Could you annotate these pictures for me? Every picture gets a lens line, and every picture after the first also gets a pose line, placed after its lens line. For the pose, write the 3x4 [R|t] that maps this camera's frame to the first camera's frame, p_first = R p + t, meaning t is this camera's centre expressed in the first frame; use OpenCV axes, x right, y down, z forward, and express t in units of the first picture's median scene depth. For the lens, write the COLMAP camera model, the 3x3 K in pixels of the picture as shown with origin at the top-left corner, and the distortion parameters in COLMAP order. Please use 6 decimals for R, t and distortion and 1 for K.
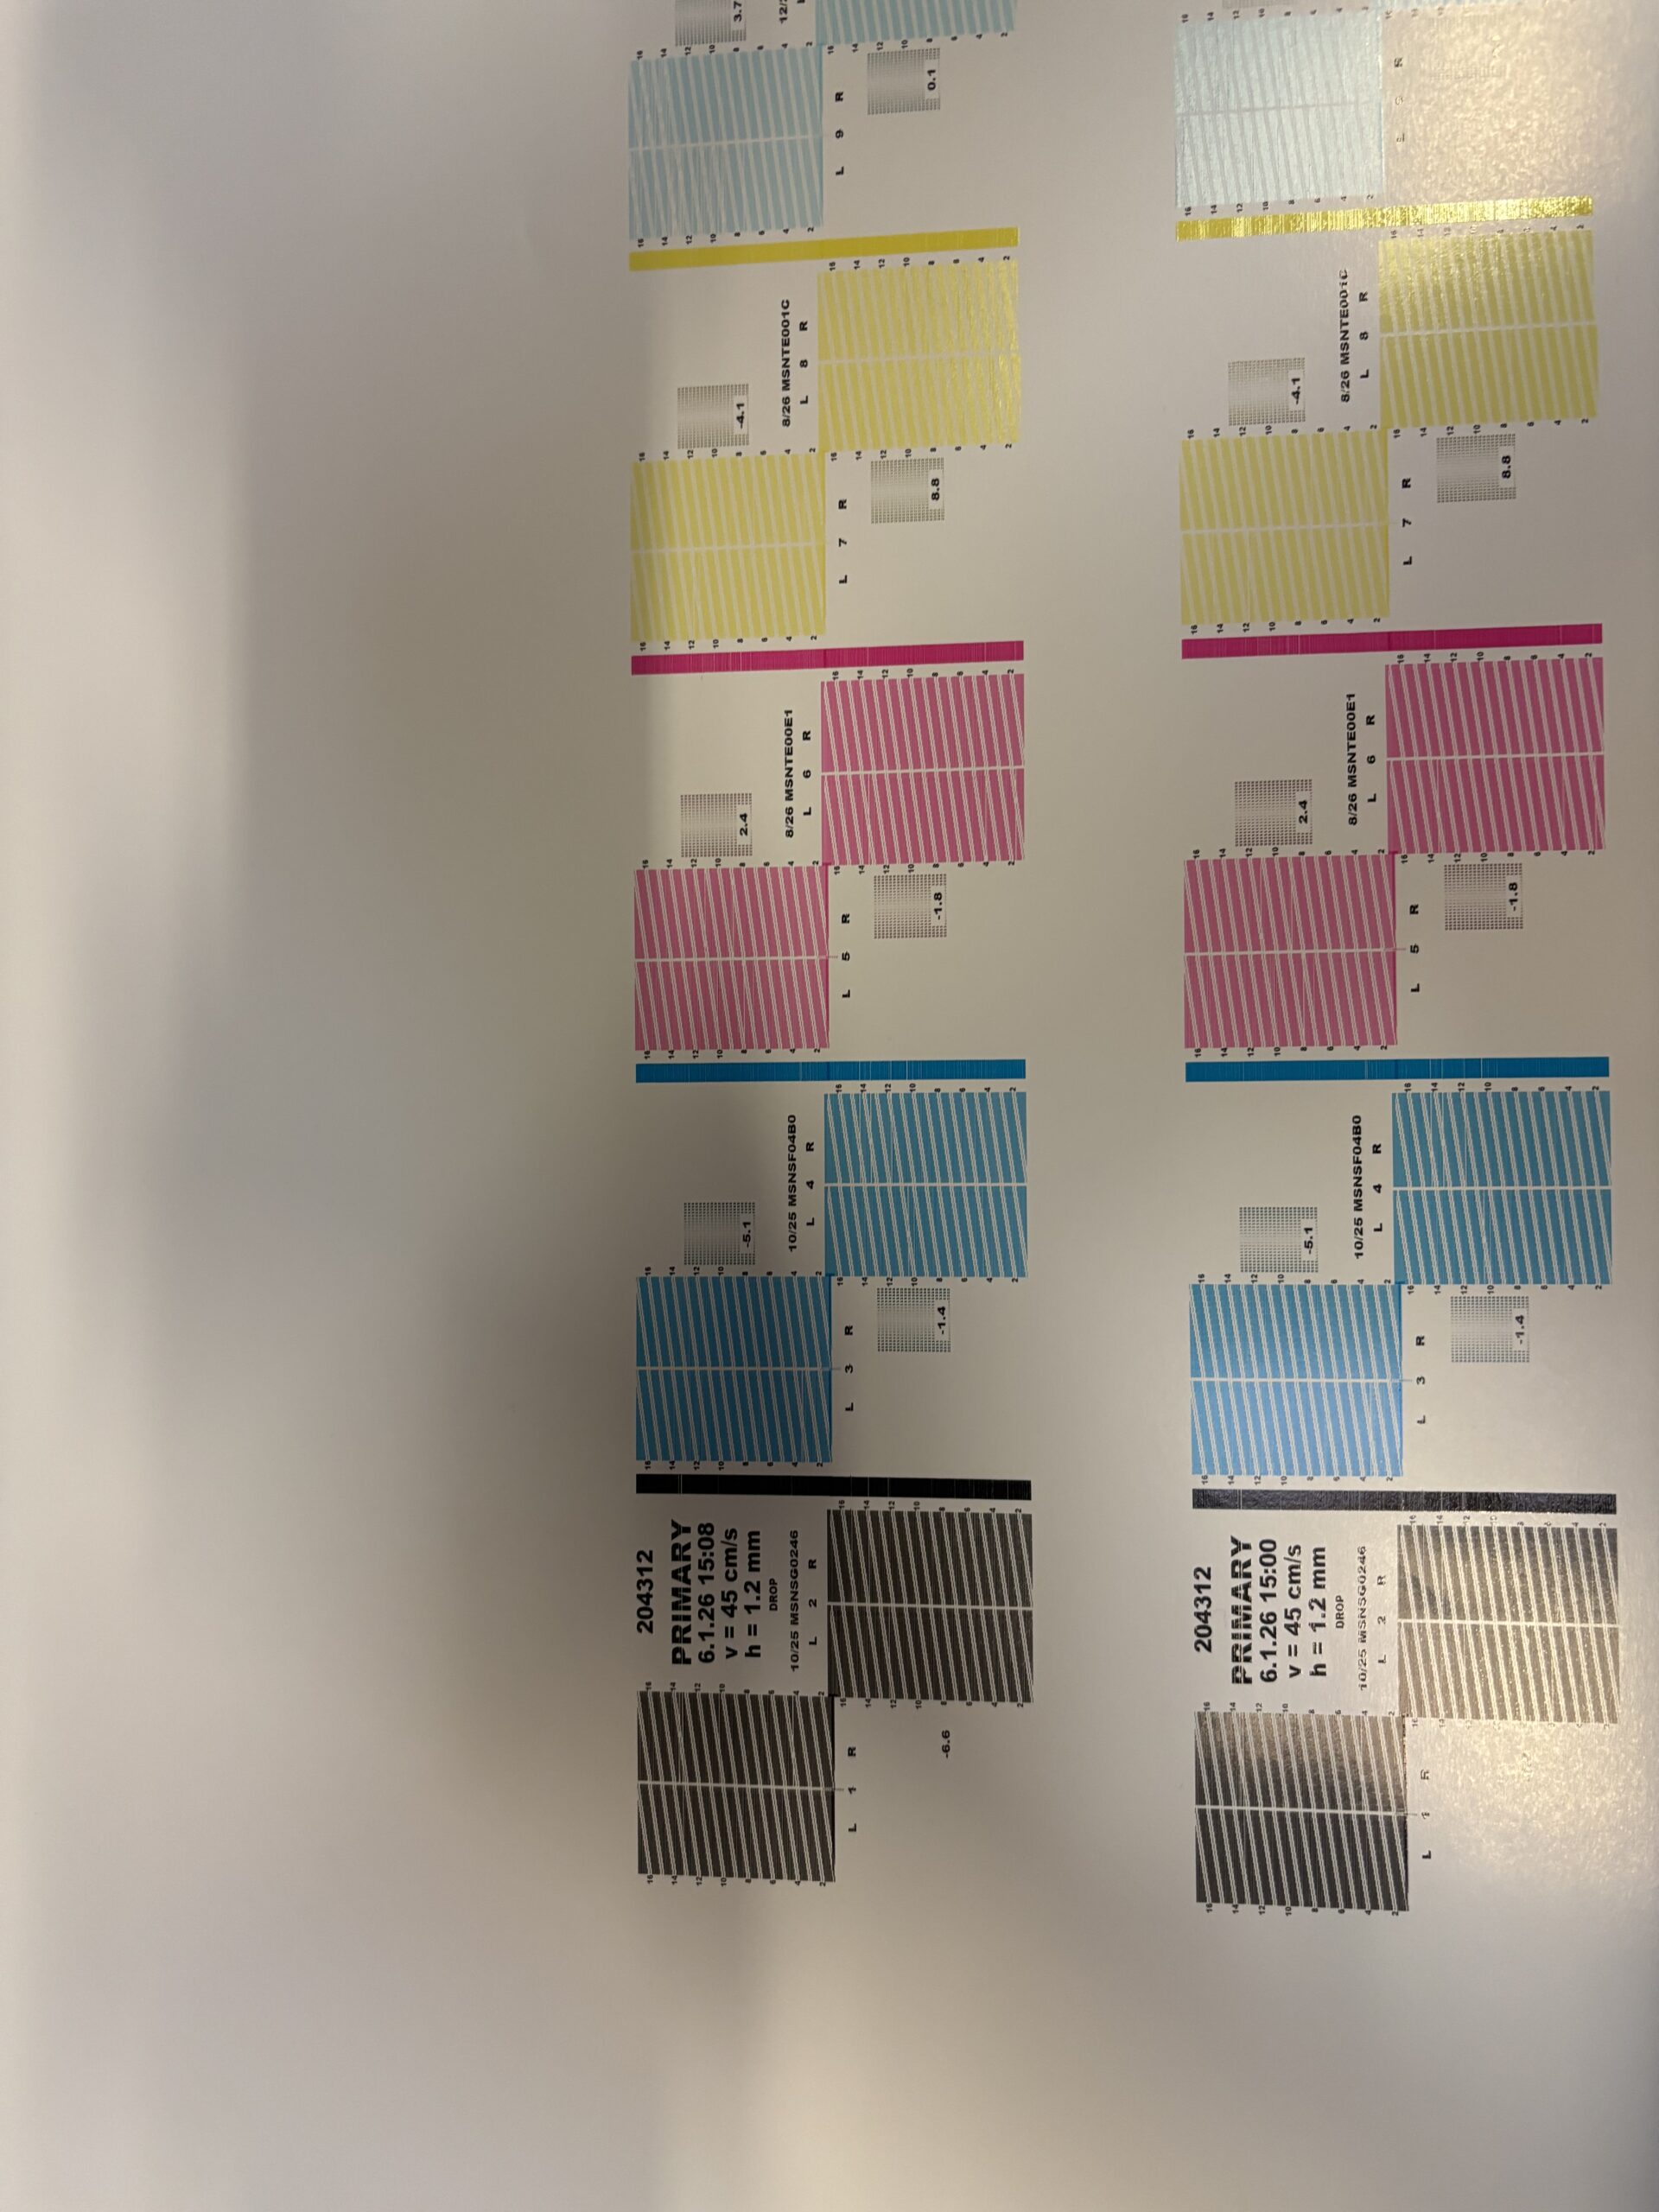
lens RADIAL K [[1744.8, 0, 806.4], [0, 1744.8, 1125.8], [0, 0, 1]] dist [-0.010261, -0.001294]
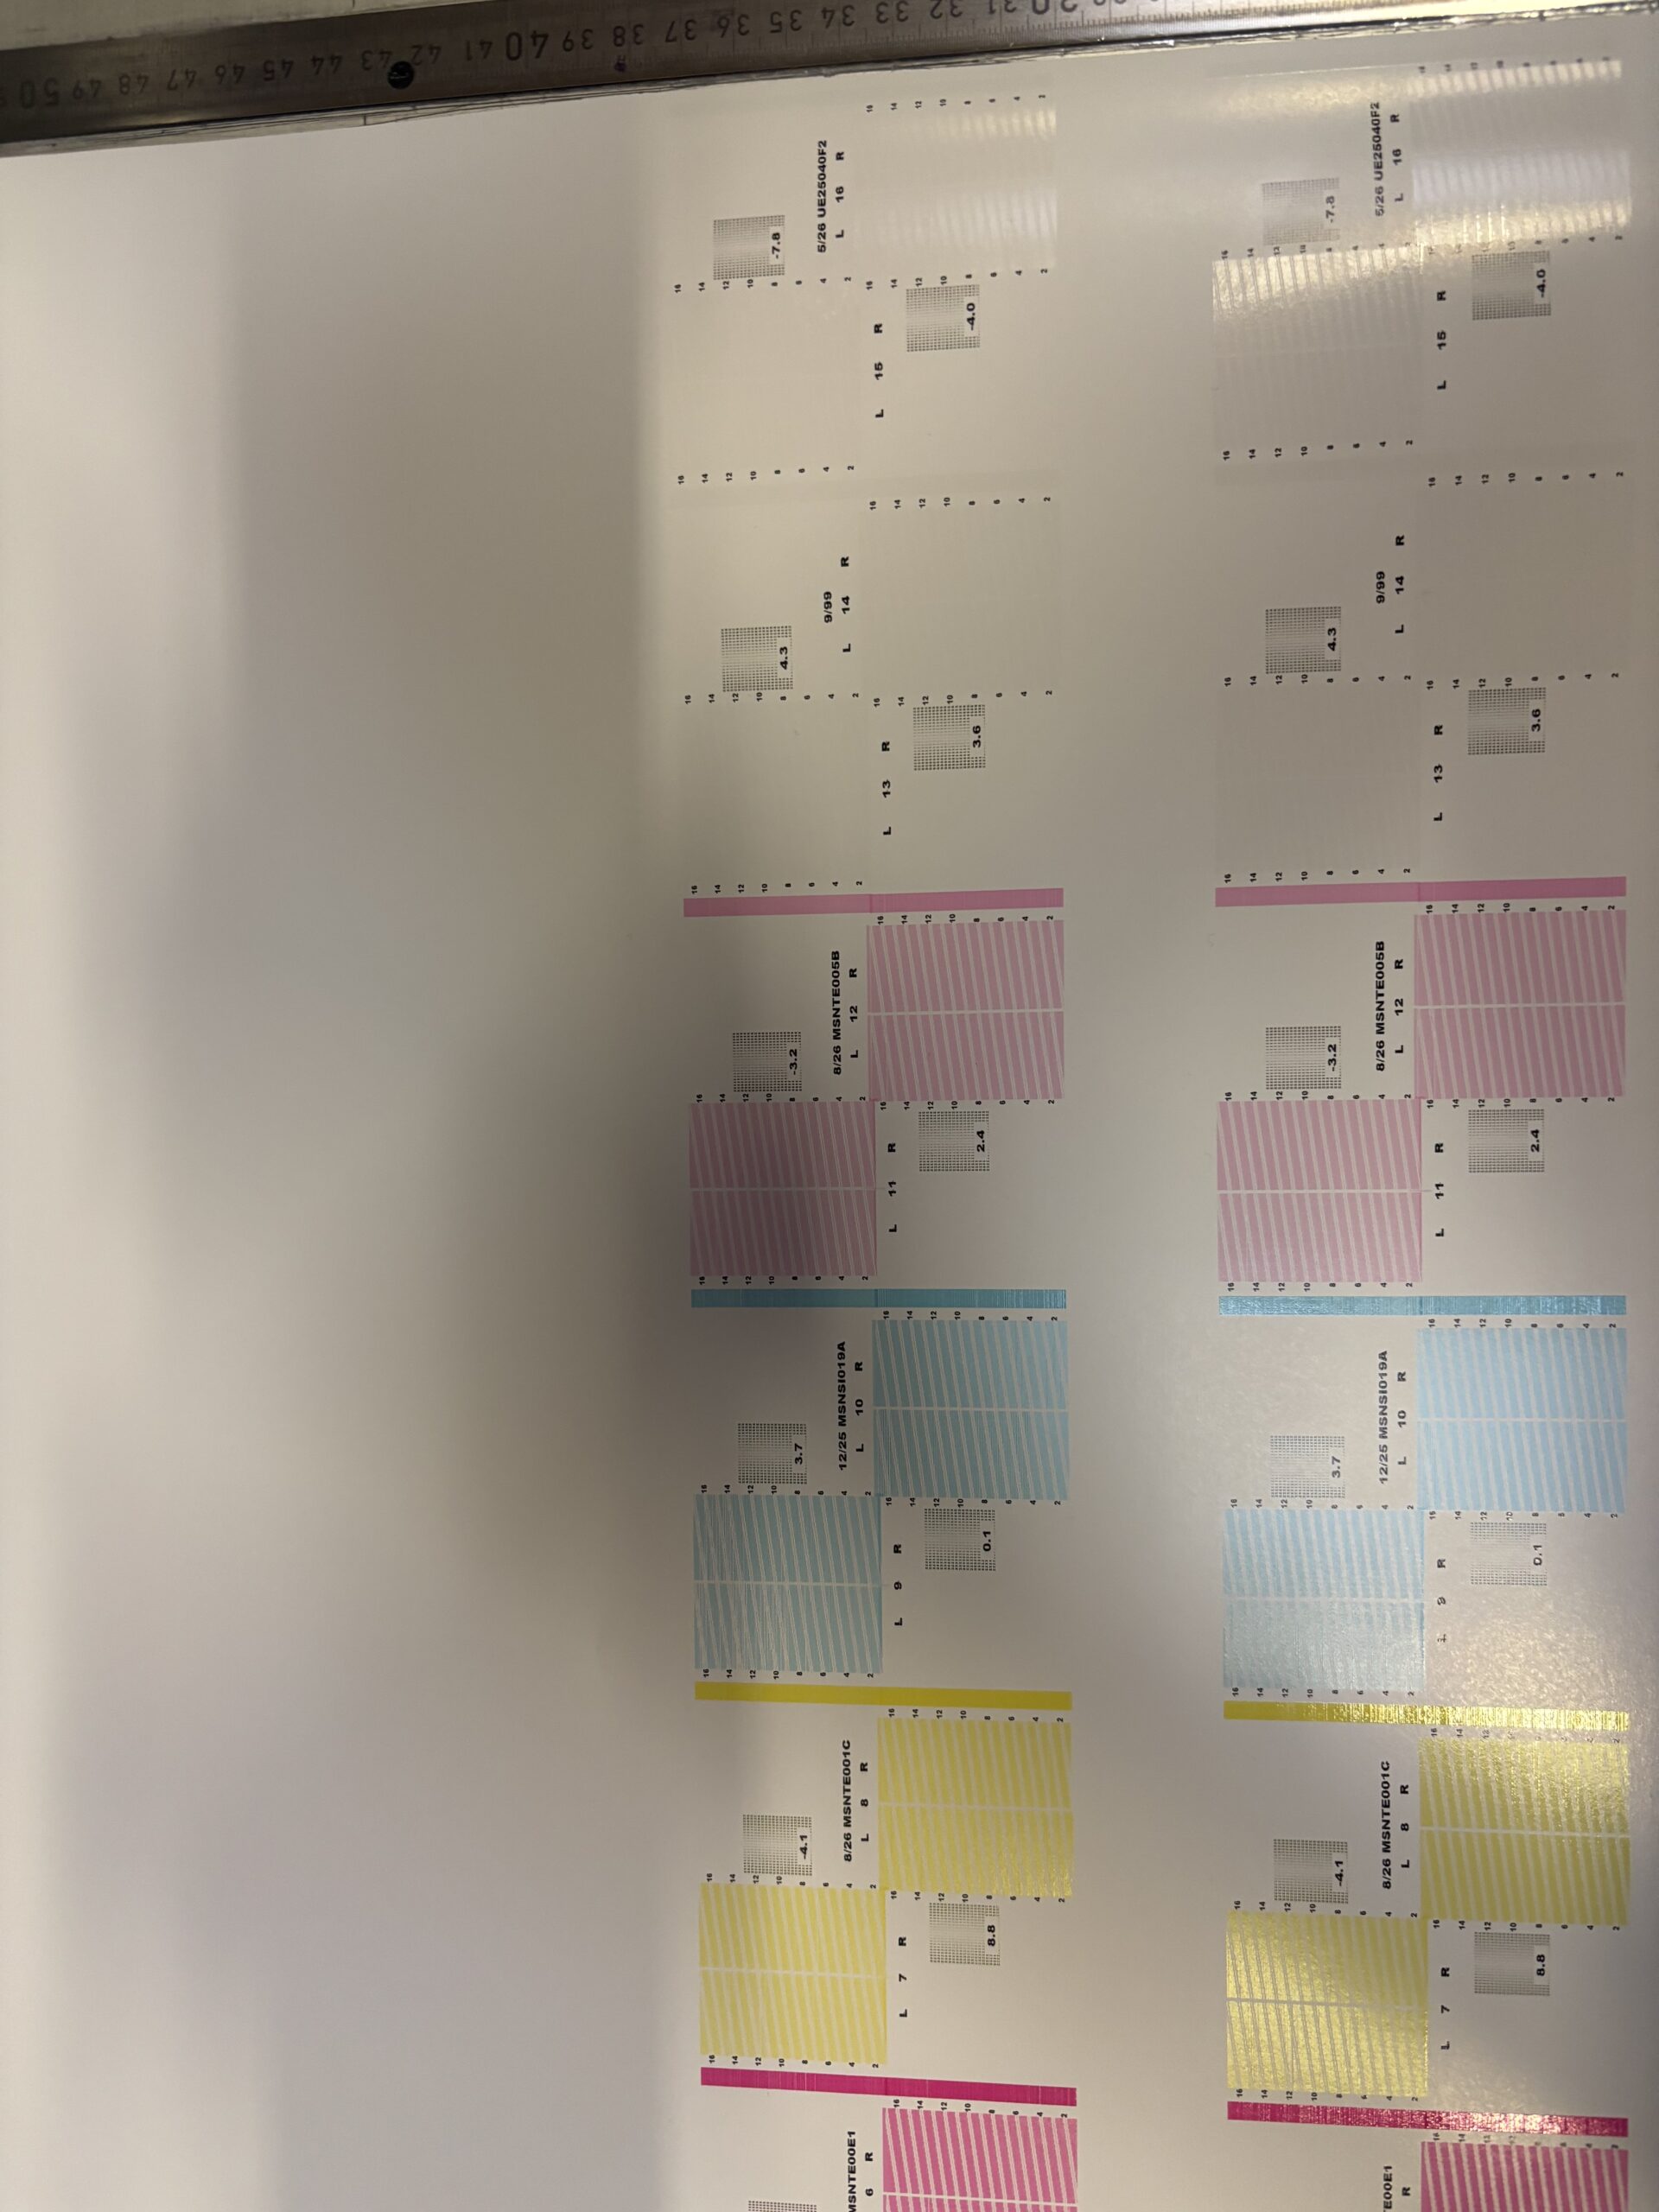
lens RADIAL K [[1668.9, 0, 845.4], [0, 1668.9, 1096.1], [0, 0, 1]] dist [0.026056, -0.041045]
pose [[0.999978, -0.005393, -0.003948, -0.006668], [0.005505, 0.999562, 0.029084, -0.892798], [0.003789, -0.029105, 0.999569, 0.011147]]
